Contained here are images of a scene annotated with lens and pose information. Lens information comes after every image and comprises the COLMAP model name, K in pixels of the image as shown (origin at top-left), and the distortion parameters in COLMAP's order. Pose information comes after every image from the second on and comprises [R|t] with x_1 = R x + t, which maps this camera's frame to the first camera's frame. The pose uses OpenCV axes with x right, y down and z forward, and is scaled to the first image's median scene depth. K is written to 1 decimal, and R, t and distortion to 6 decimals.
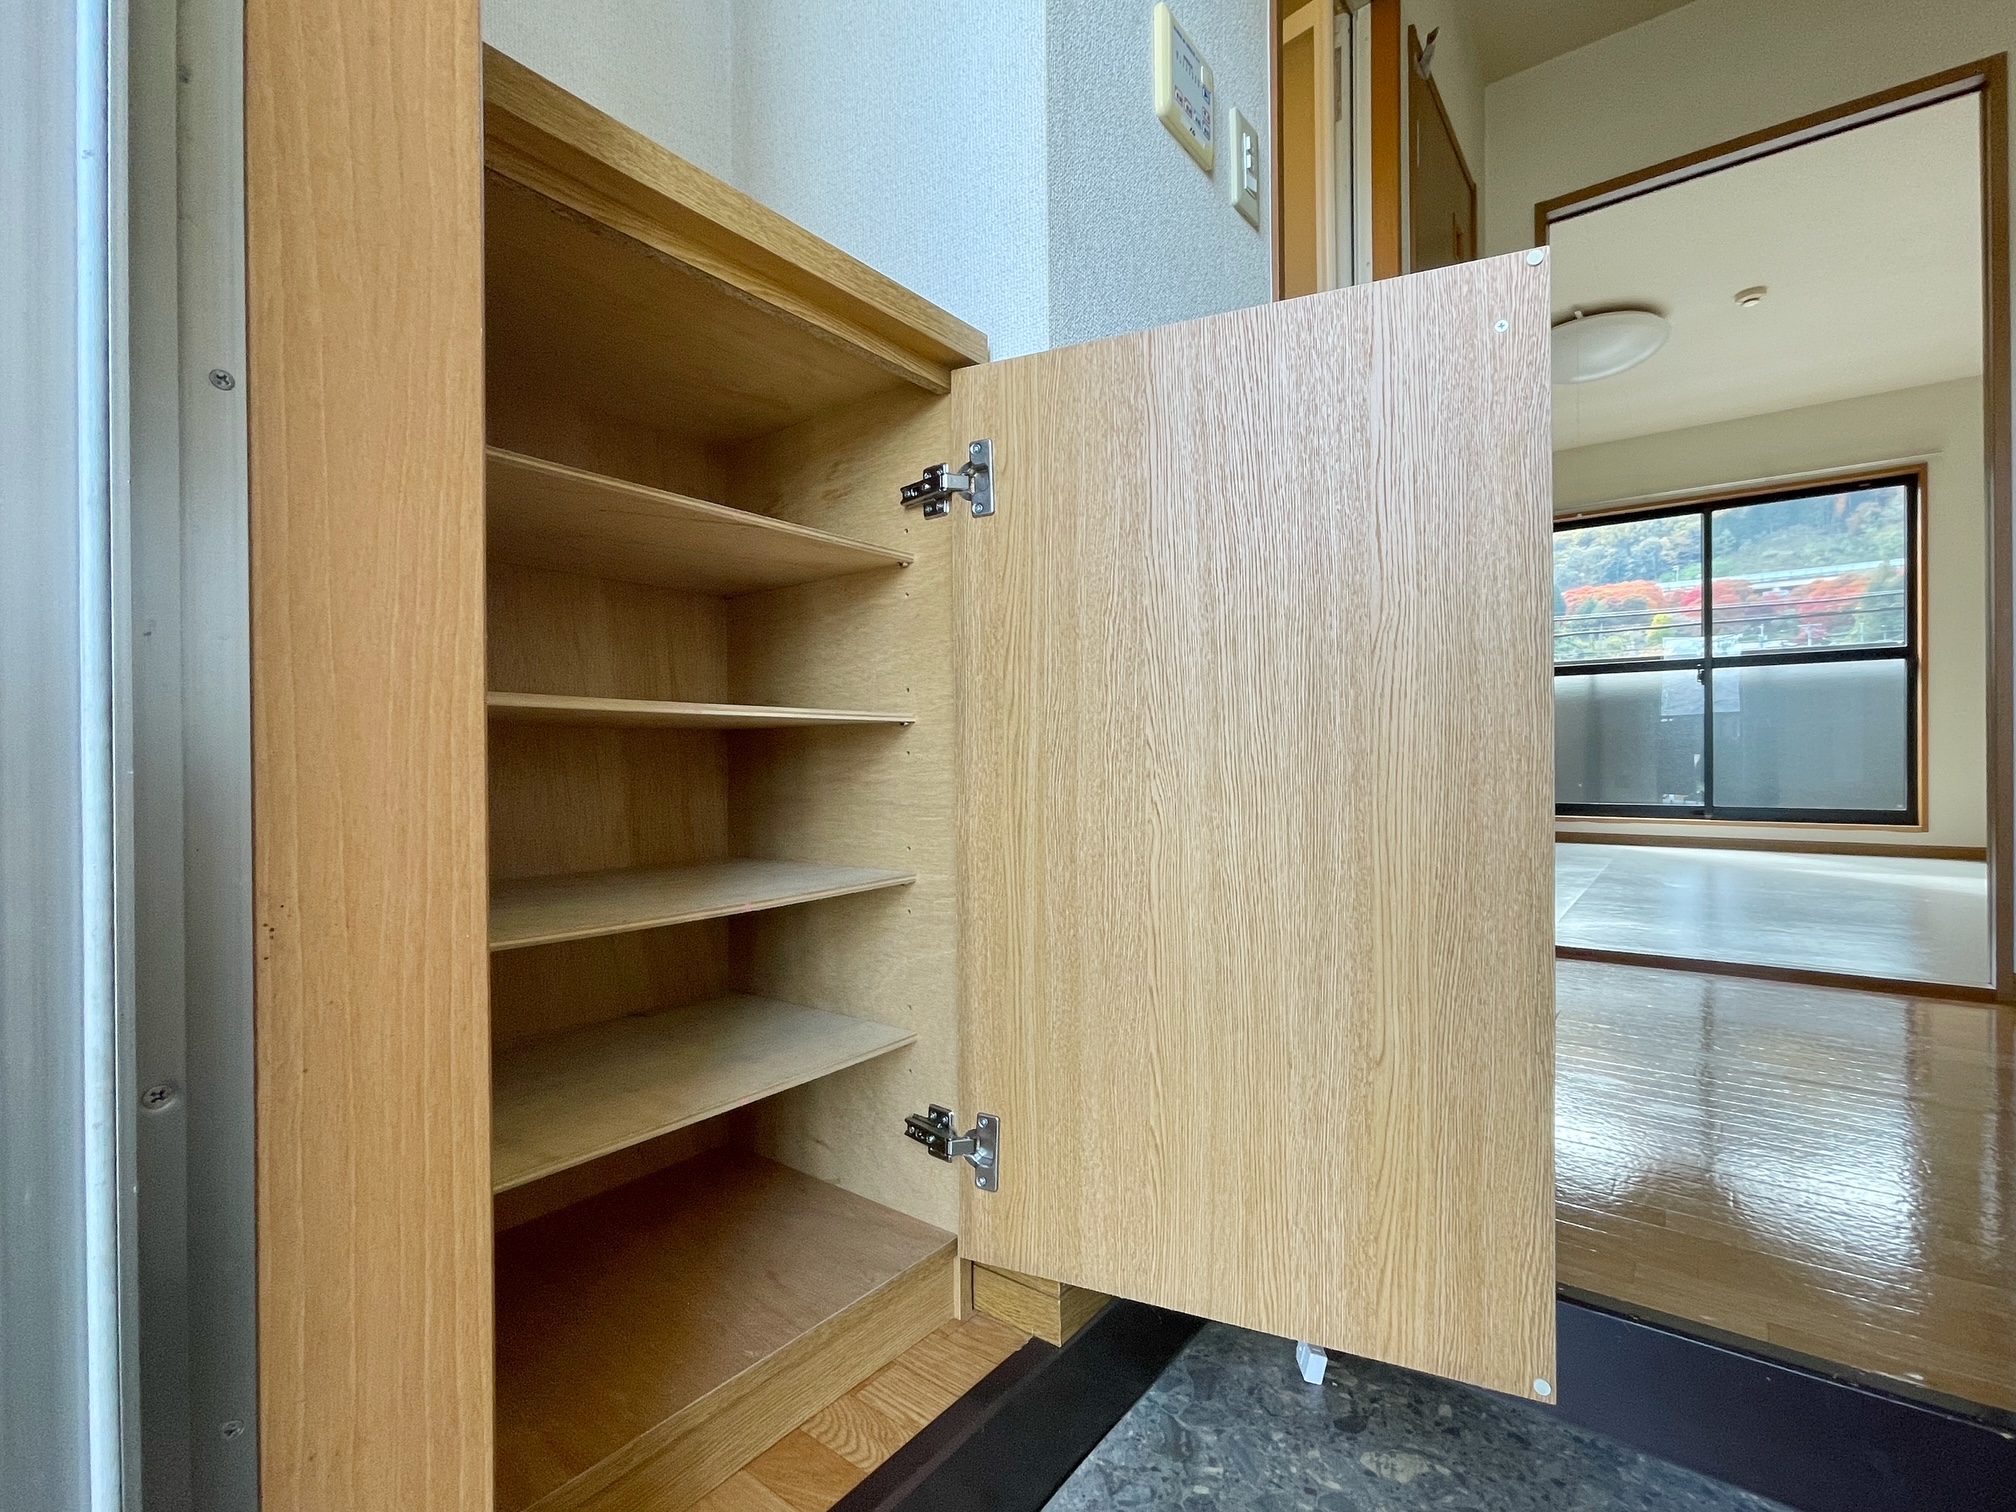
lens RADIAL K [[886.0, 0, 1013.3], [0, 886.0, 761.4], [0, 0, 1]] dist [0.001439, 0.000089]
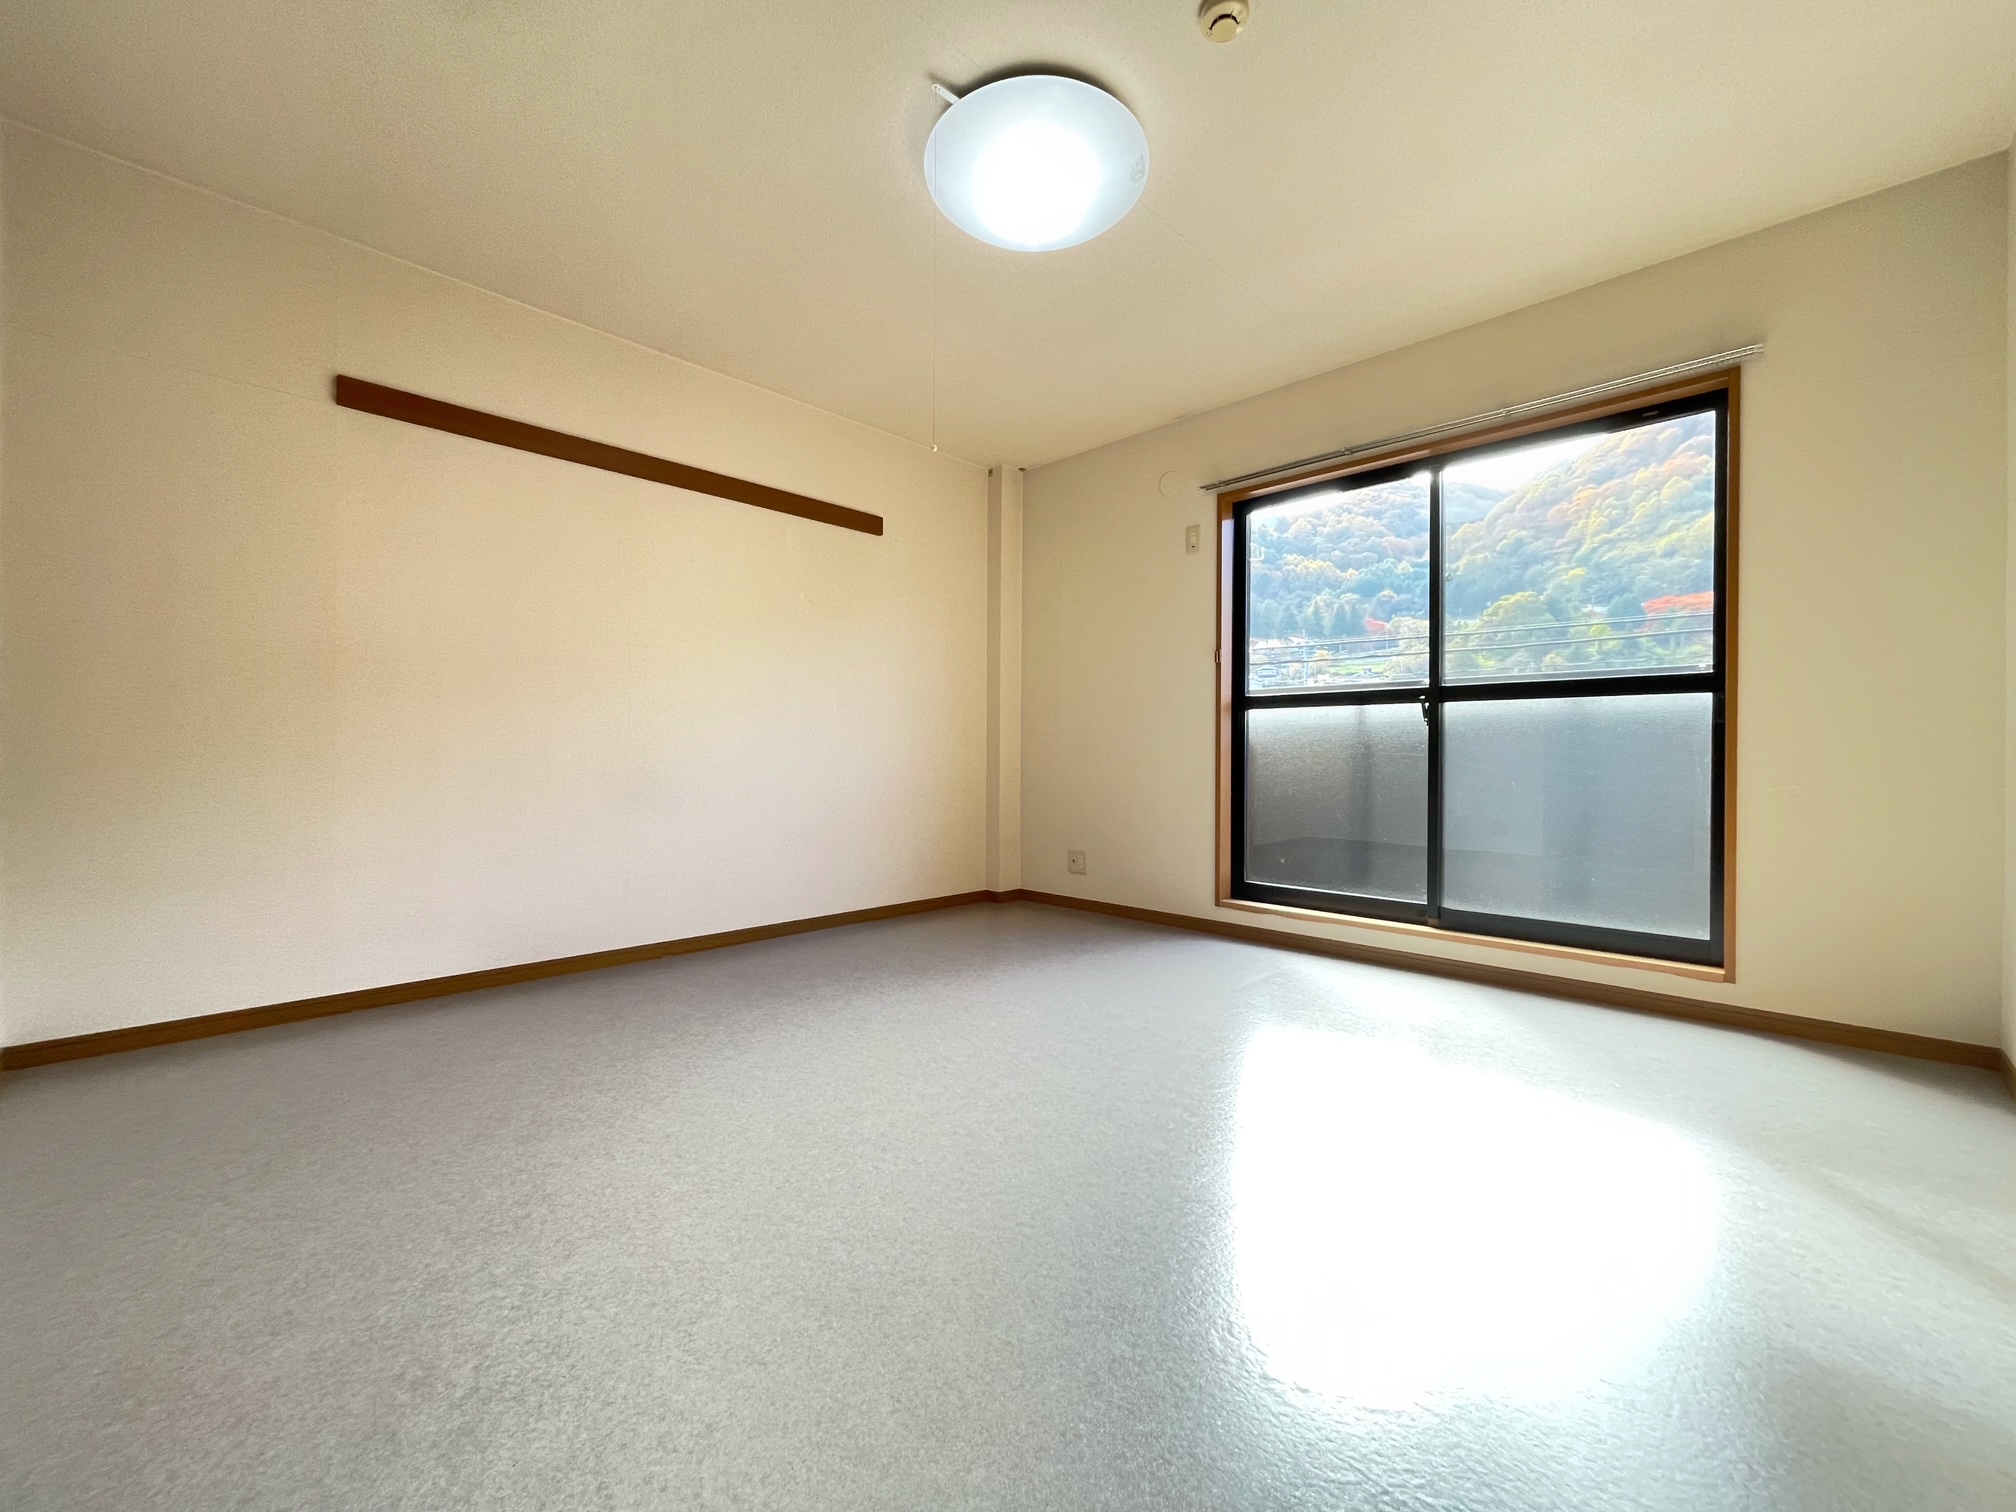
lens RADIAL K [[811.6, 0, 1007.3], [0, 811.6, 758.3], [0, 0, 1]] dist [-0.000628, -0.000671]
pose [[0.993808, 0.010658, -0.110599, 0.557678], [-0.010667, 0.999943, 0.000516, -0.061924], [0.110598, 0.000667, 0.993865, 0.373586]]
